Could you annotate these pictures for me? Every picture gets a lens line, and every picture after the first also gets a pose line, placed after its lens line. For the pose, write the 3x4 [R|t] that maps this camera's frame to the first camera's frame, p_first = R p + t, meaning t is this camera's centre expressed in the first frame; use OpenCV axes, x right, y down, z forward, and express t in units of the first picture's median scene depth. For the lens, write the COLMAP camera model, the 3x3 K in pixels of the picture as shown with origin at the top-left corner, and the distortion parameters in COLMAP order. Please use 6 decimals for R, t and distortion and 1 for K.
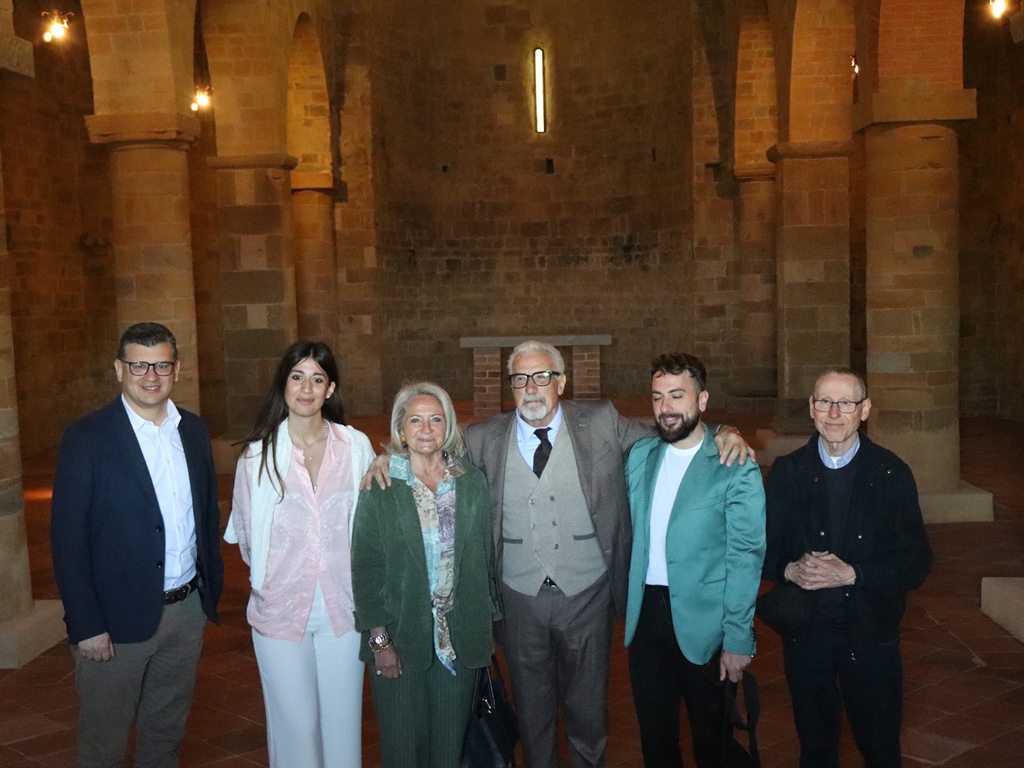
lens RADIAL K [[1484.9, 0, 512.0], [0, 1484.9, 384.0], [0, 0, 1]] dist [-0.007658, 0.008148]
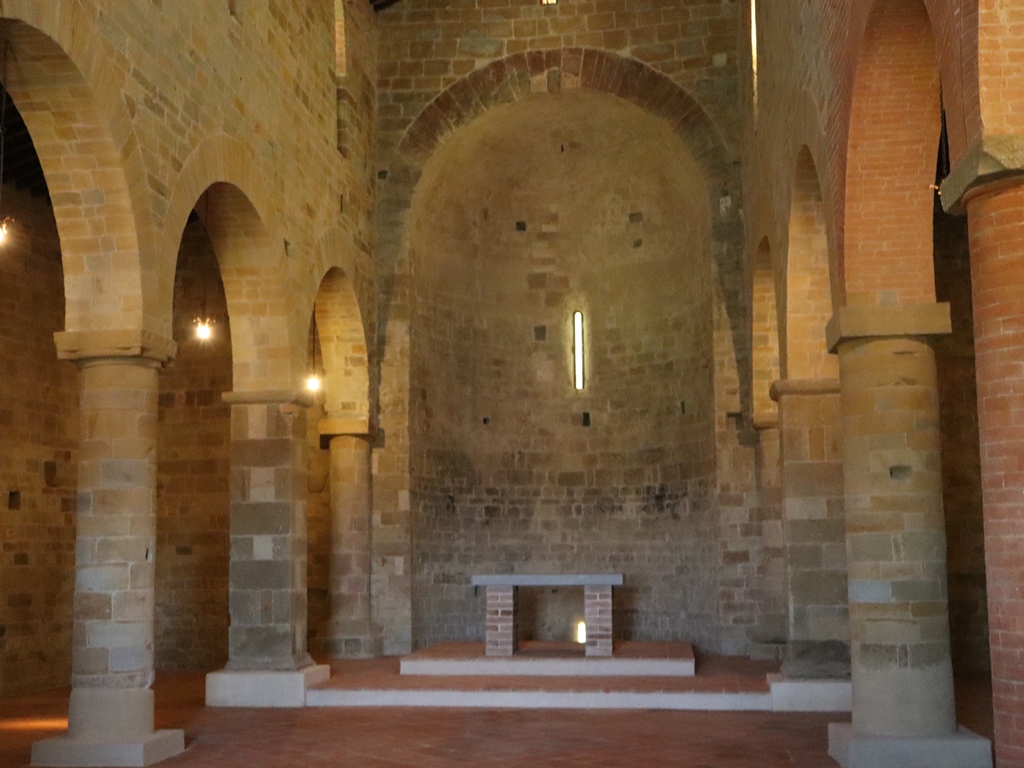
lens RADIAL K [[1315.6, 0, 512.0], [0, 1315.6, 384.0], [0, 0, 1]] dist [0.017735, 0.020674]
pose [[0.996347, 0.002940, -0.085348, 0.059169], [-0.019688, 0.980395, -0.196056, 0.014299], [0.083098, 0.197020, 0.976872, 0.088072]]
